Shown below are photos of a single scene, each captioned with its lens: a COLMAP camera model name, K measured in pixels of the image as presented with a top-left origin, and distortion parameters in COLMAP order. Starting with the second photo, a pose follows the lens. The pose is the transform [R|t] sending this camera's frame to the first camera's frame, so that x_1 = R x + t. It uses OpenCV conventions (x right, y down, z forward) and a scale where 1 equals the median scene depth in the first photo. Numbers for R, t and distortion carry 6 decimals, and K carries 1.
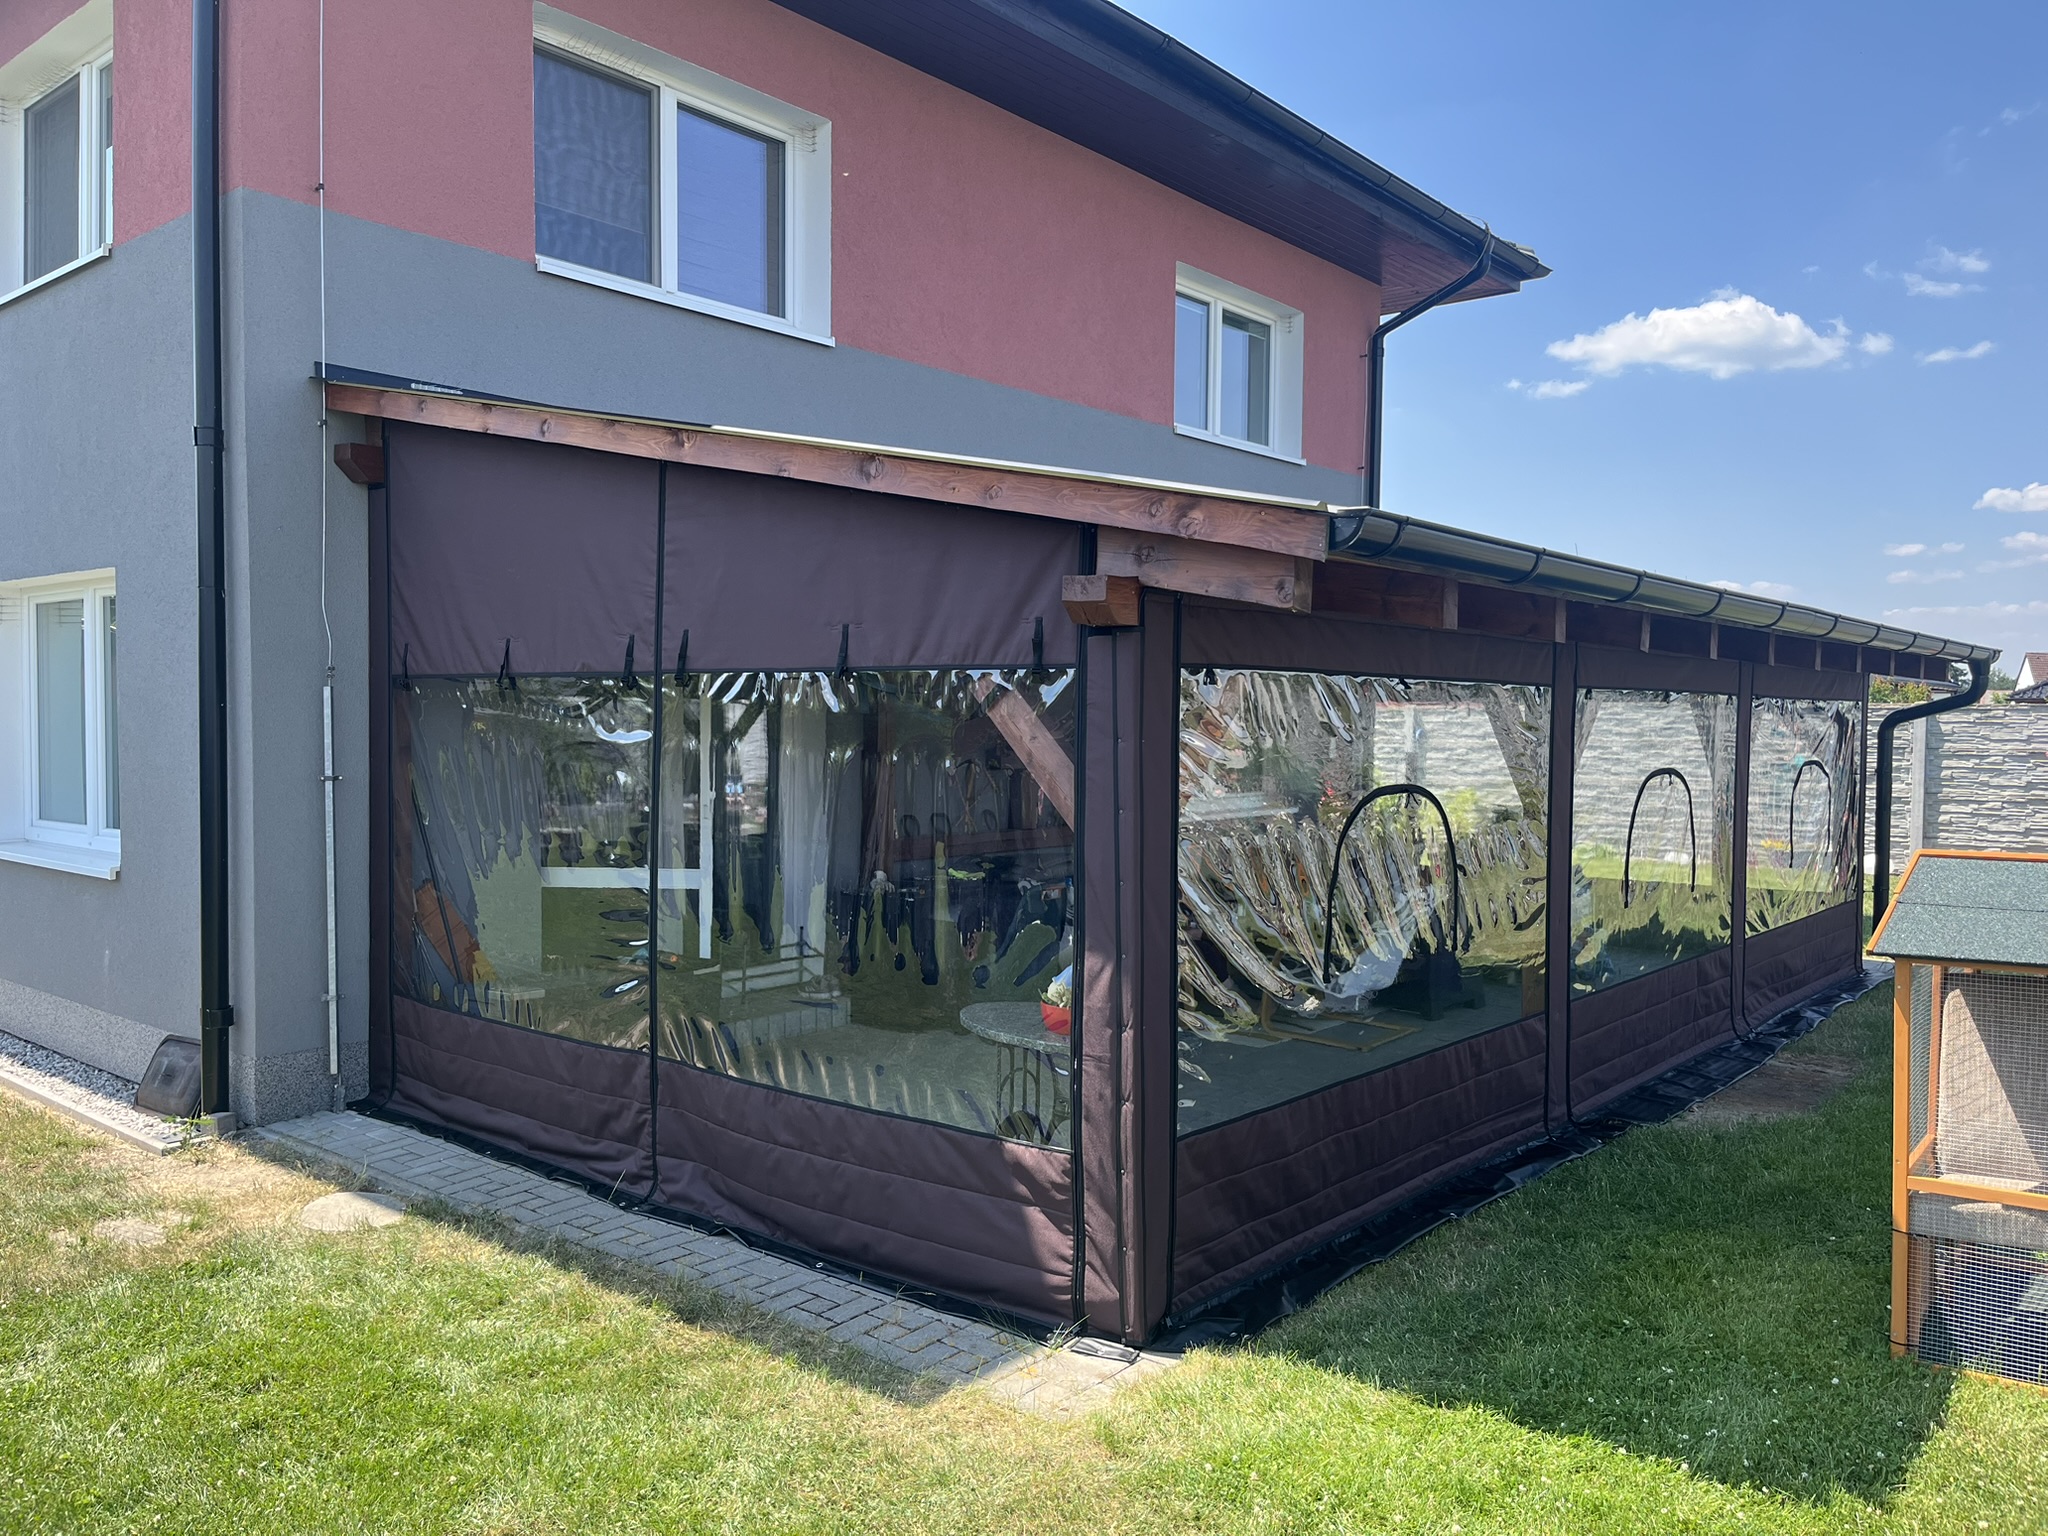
lens RADIAL K [[1558.4, 0, 1018.5], [0, 1558.4, 771.6], [0, 0, 1]] dist [0.058956, -0.083712]
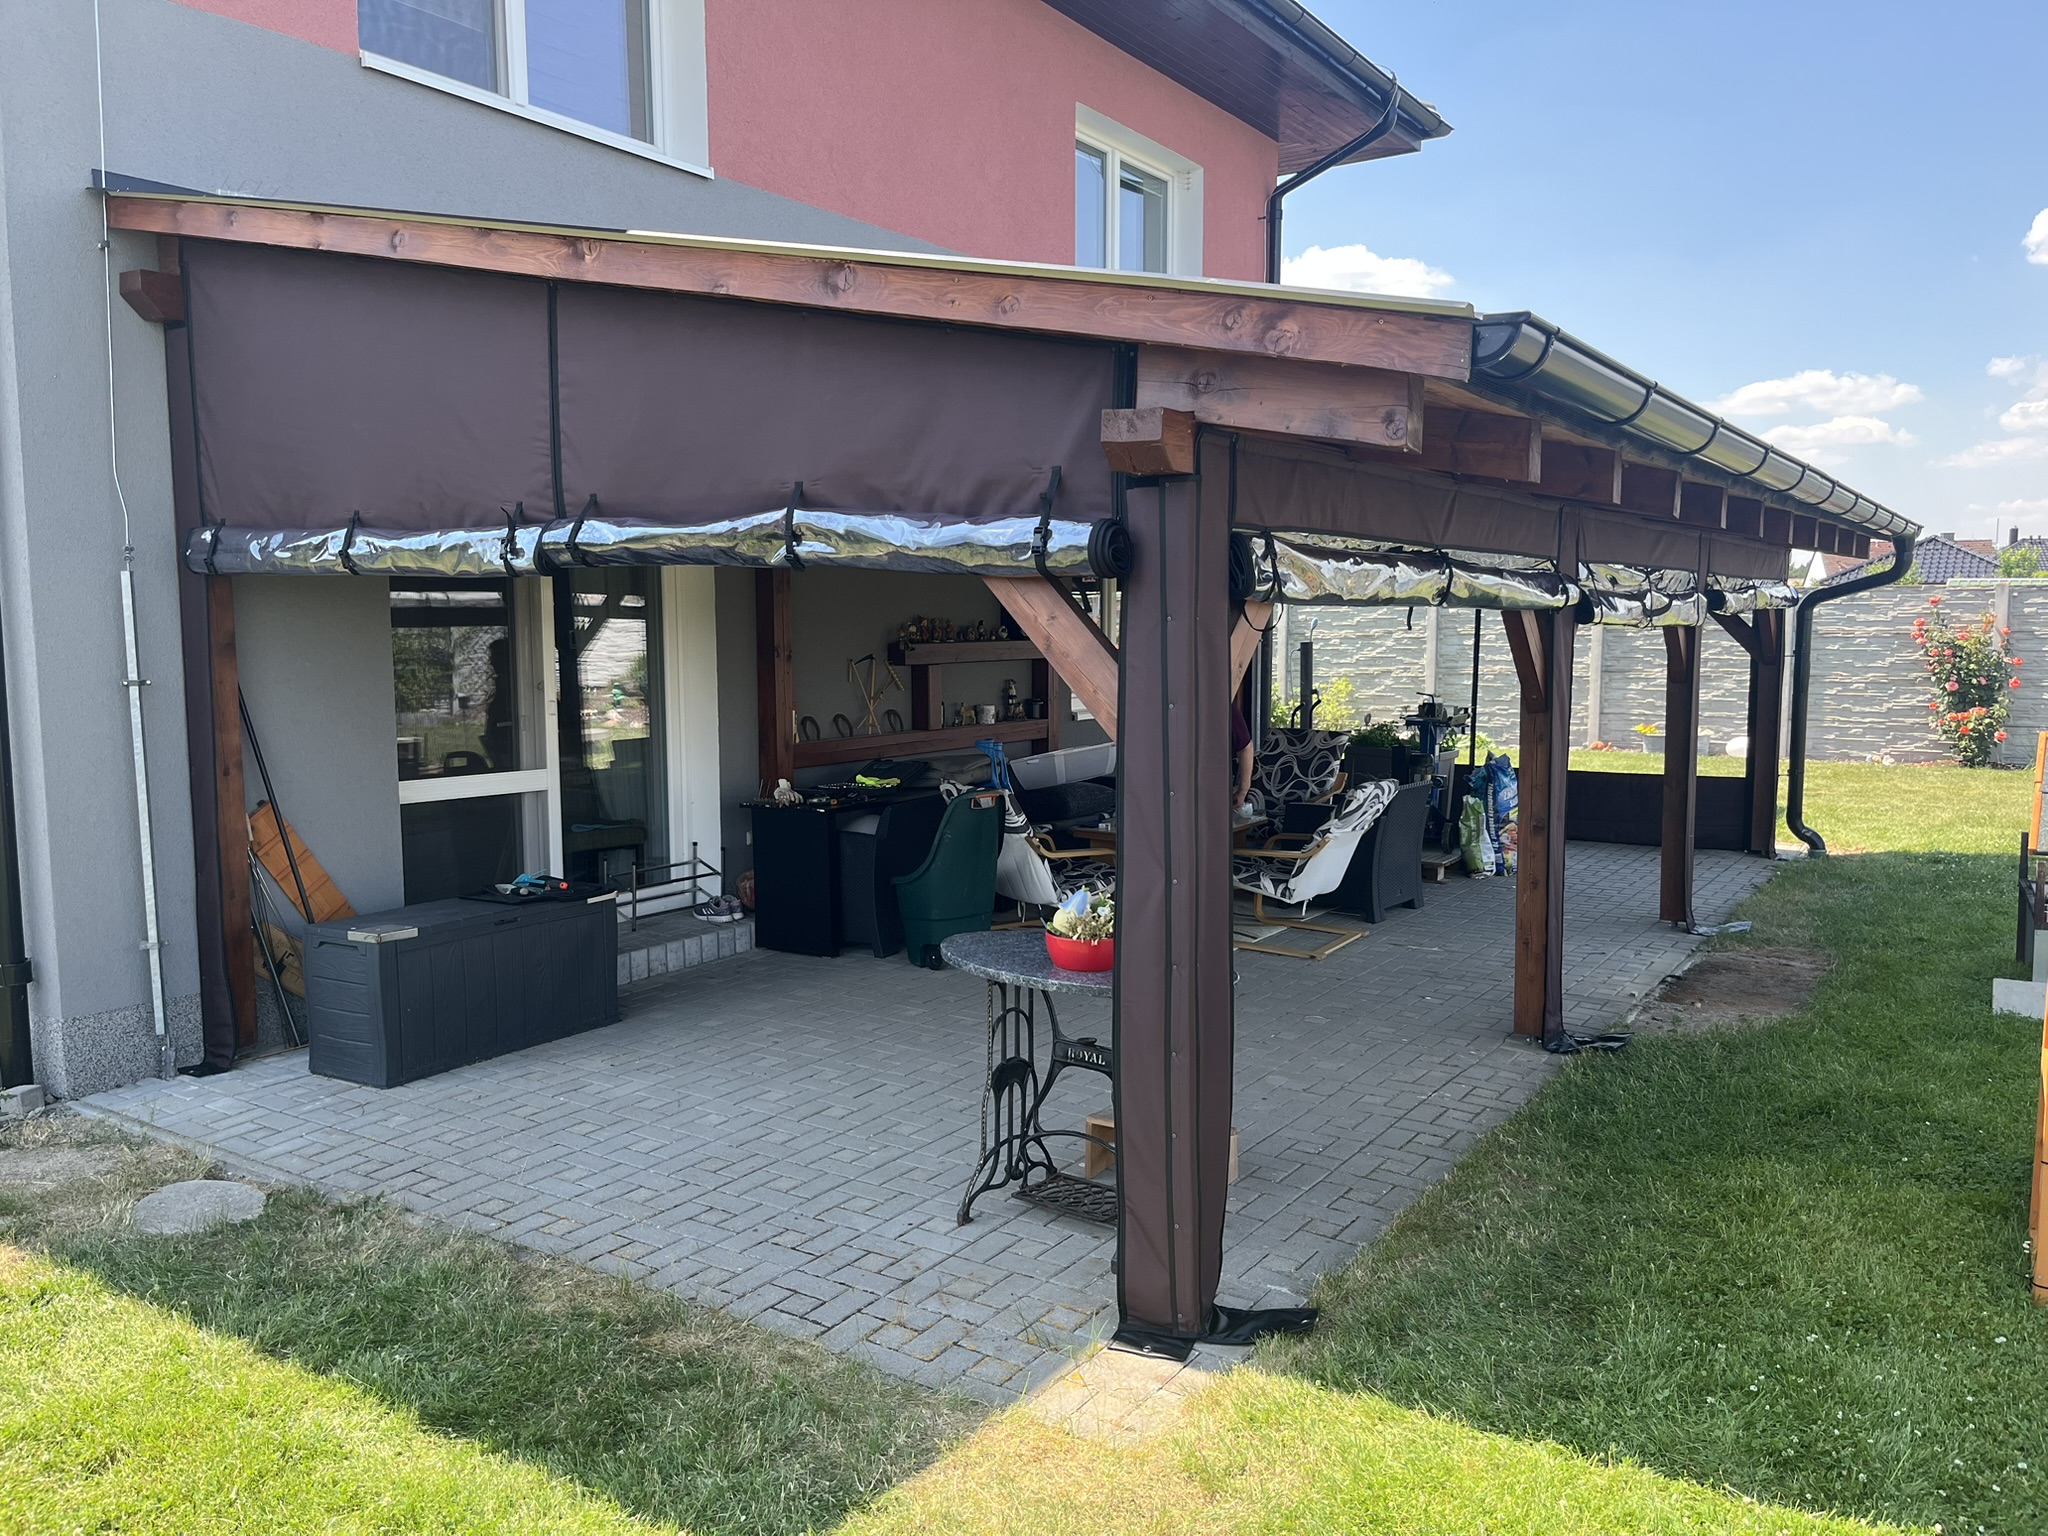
lens RADIAL K [[1558.4, 0, 1016.7], [0, 1558.4, 782.1], [0, 0, 1]] dist [0.058956, -0.083712]
pose [[0.994277, -0.022482, 0.104440, -0.076480], [0.015000, 0.997301, 0.071878, 0.004408], [-0.105774, -0.069900, 0.991930, 0.147472]]
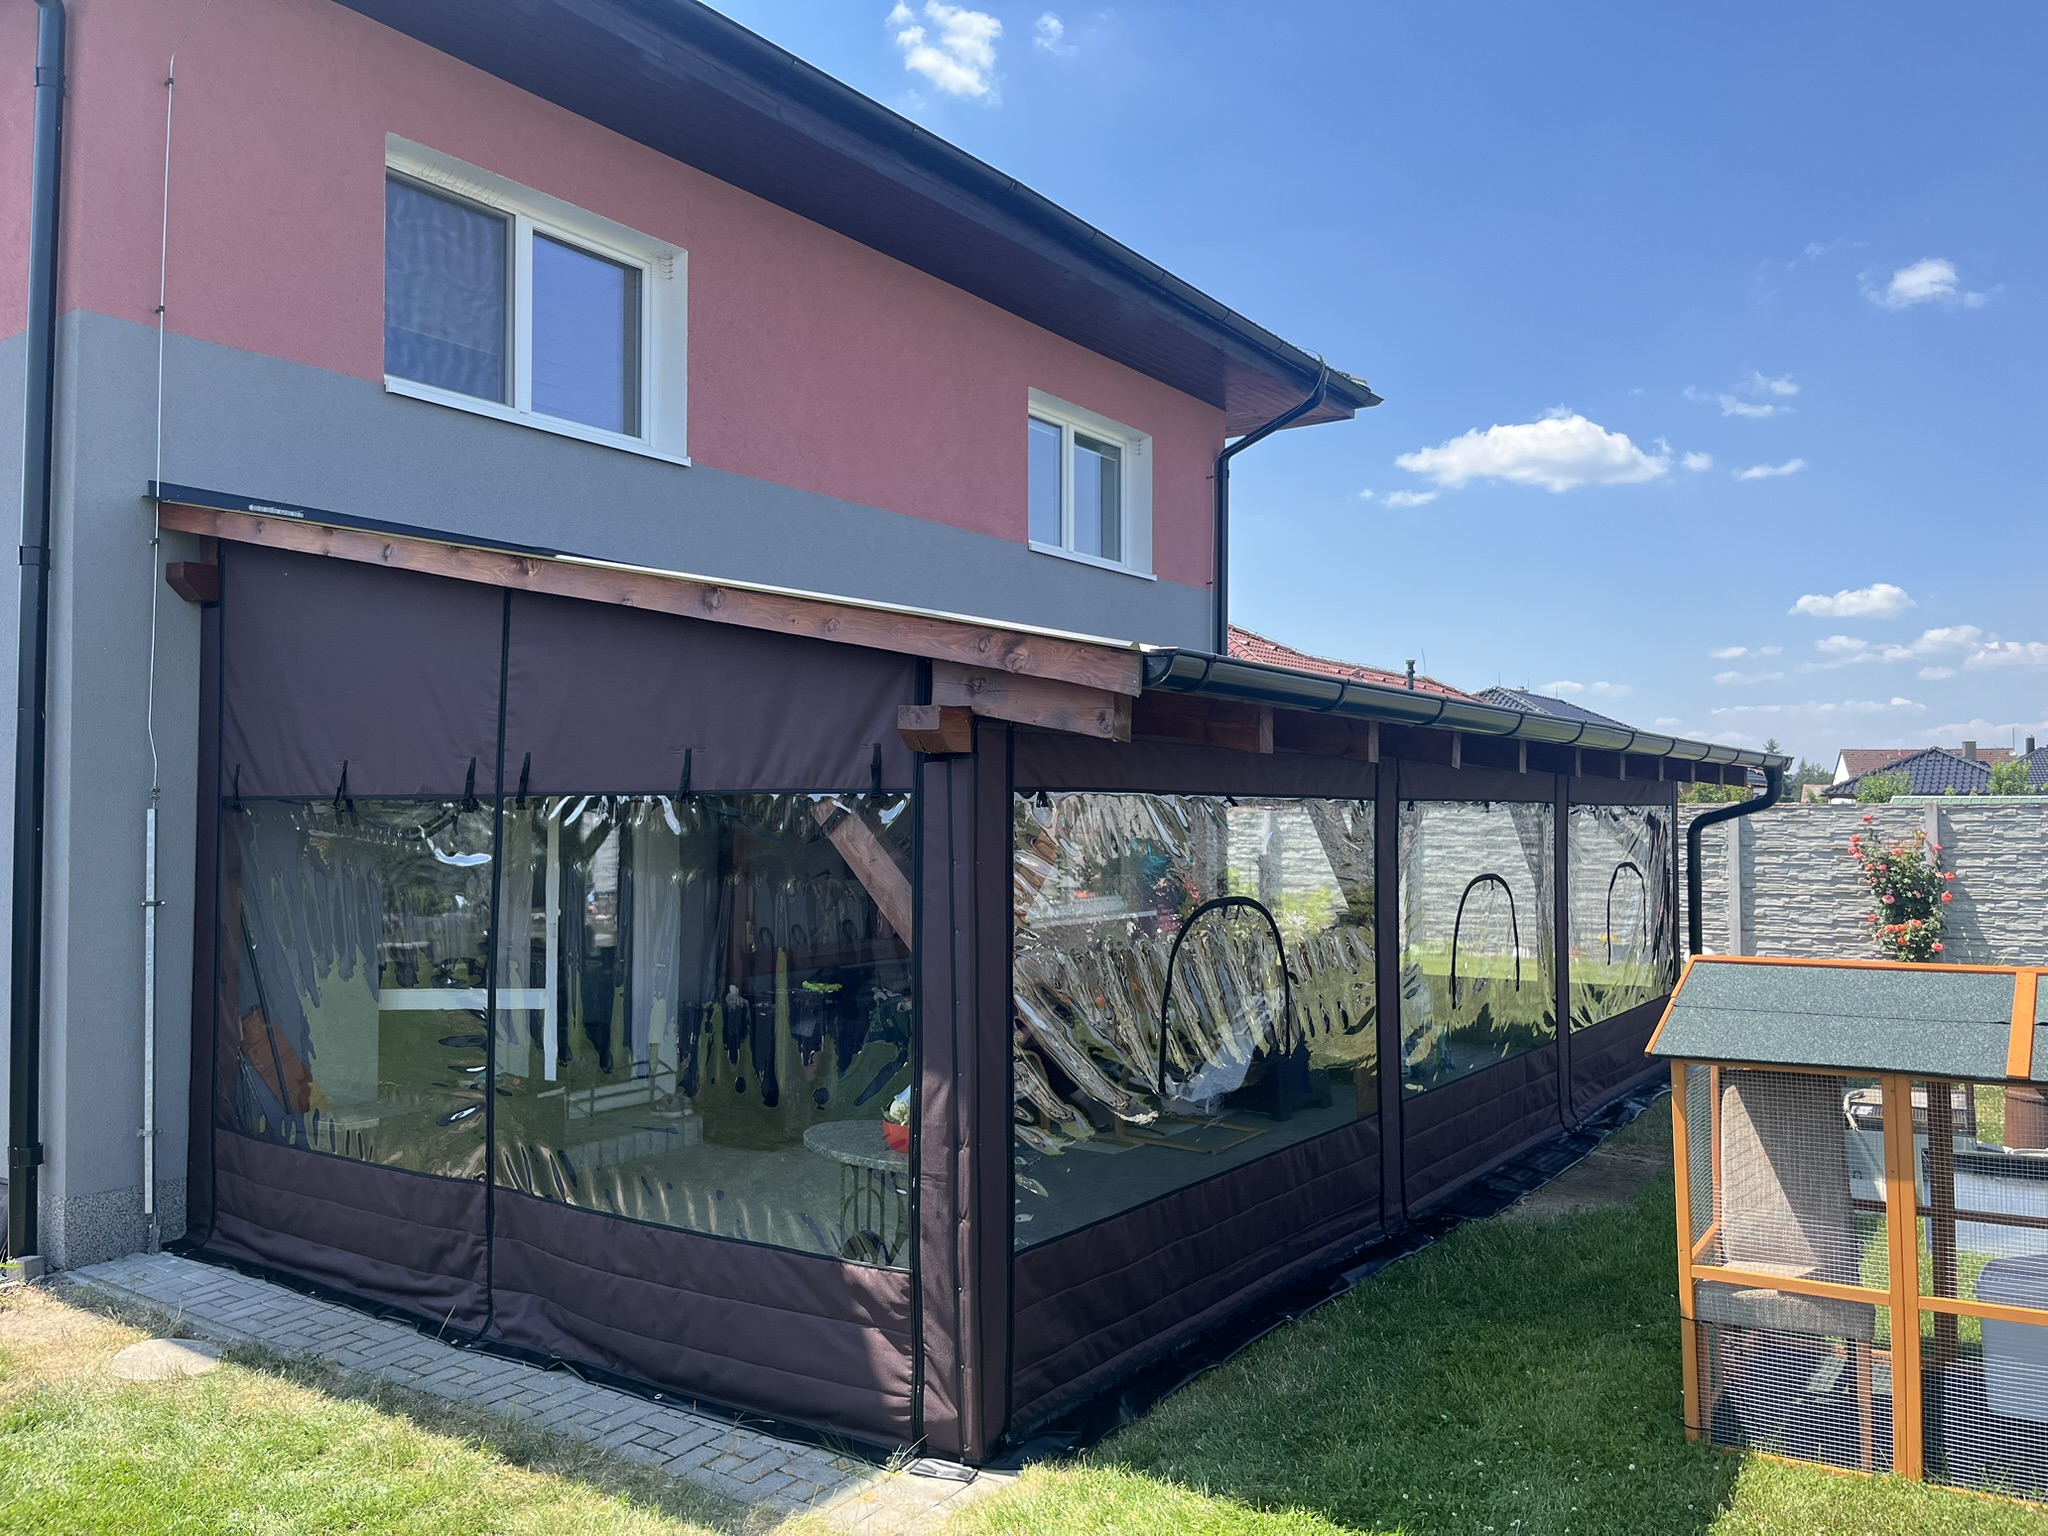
lens RADIAL K [[1558.4, 0, 1050.2], [0, 1558.4, 759.8], [0, 0, 1]] dist [0.058956, -0.083712]
pose [[0.994880, -0.004576, 0.100960, 0.017984], [0.011689, 0.997481, -0.069967, -0.011529], [-0.100386, 0.070789, 0.992427, -0.030456]]
